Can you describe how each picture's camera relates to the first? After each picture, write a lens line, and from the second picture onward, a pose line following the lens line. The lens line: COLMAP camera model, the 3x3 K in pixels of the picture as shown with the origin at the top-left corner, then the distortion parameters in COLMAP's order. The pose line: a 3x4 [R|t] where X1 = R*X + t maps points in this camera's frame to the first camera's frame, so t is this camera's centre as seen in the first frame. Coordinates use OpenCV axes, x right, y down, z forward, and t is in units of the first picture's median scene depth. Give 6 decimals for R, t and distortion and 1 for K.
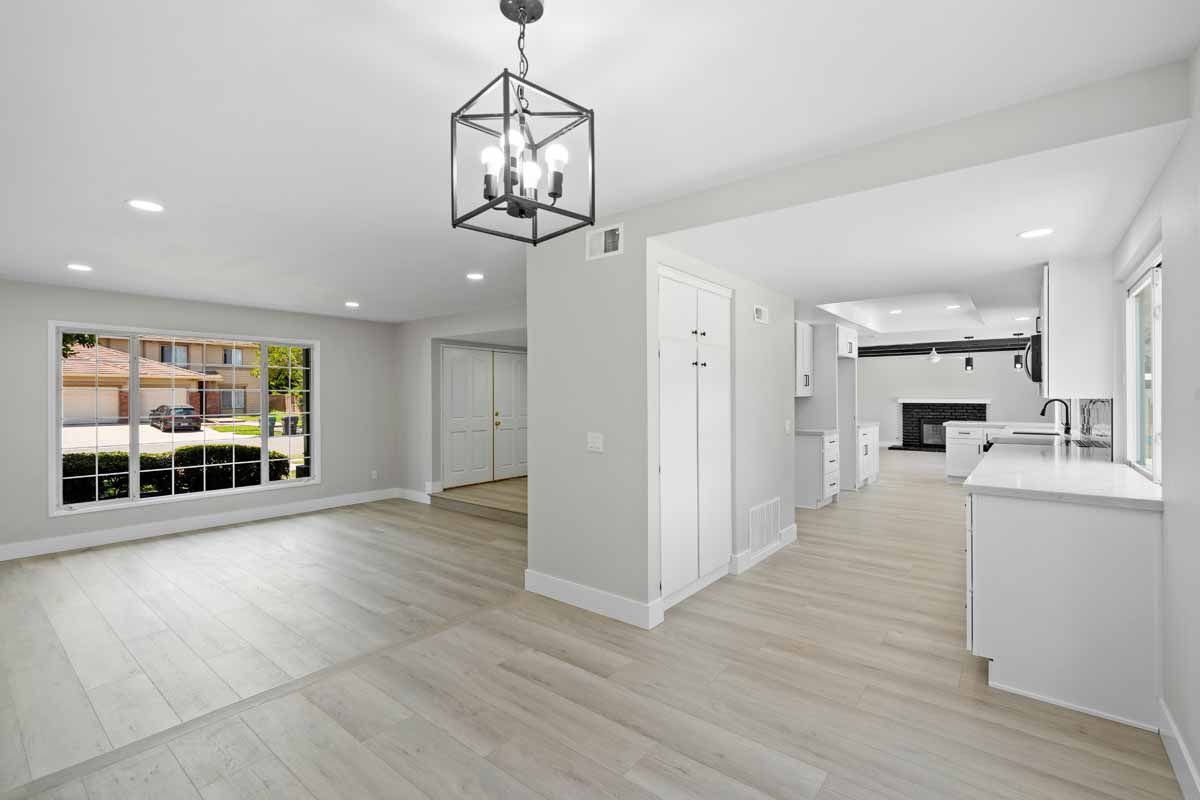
lens RADIAL K [[534.5, 0, 600.0], [0, 534.5, 400.0], [0, 0, 1]] dist [-0.000272, -0.000044]
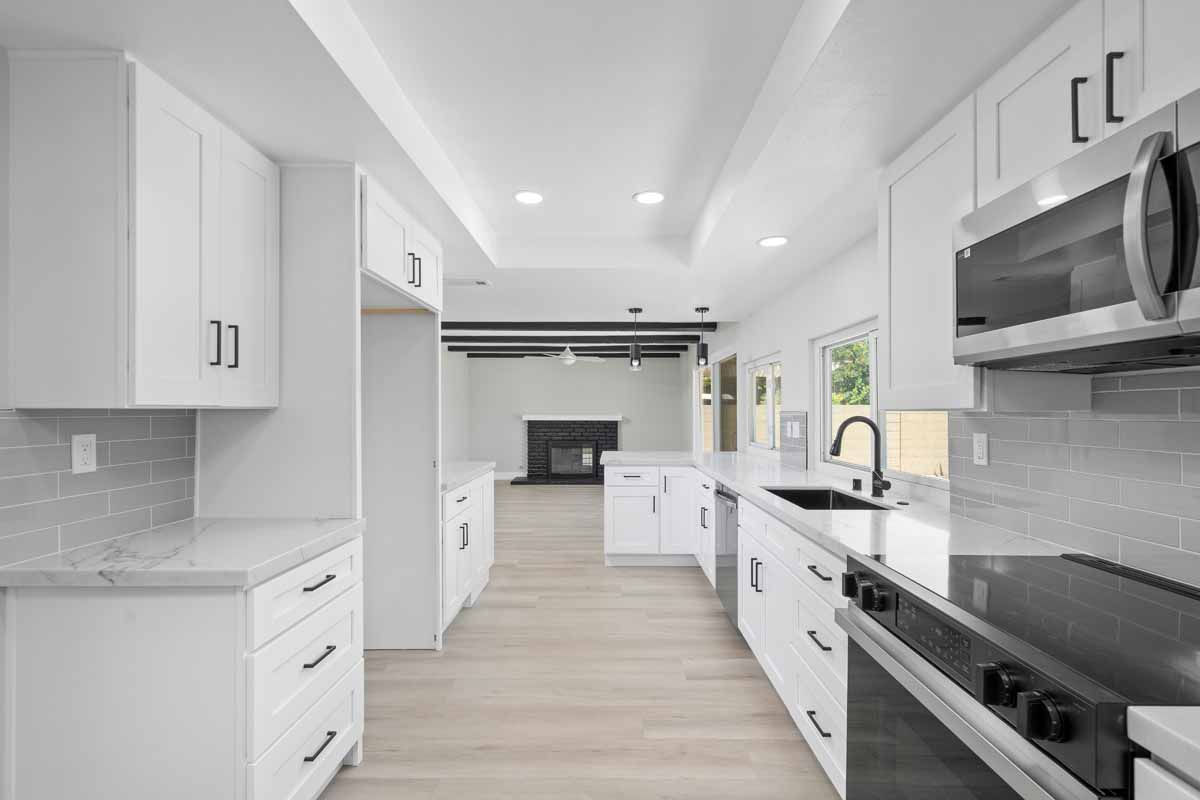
lens RADIAL K [[534.5, 0, 600.0], [0, 534.5, 400.0], [0, 0, 1]] dist [-0.000272, -0.000044]
pose [[0.789267, 0.015759, 0.613849, 0.330408], [0.003164, 0.999553, -0.029729, -0.001951], [-0.614043, 0.025407, 0.788864, 0.615153]]
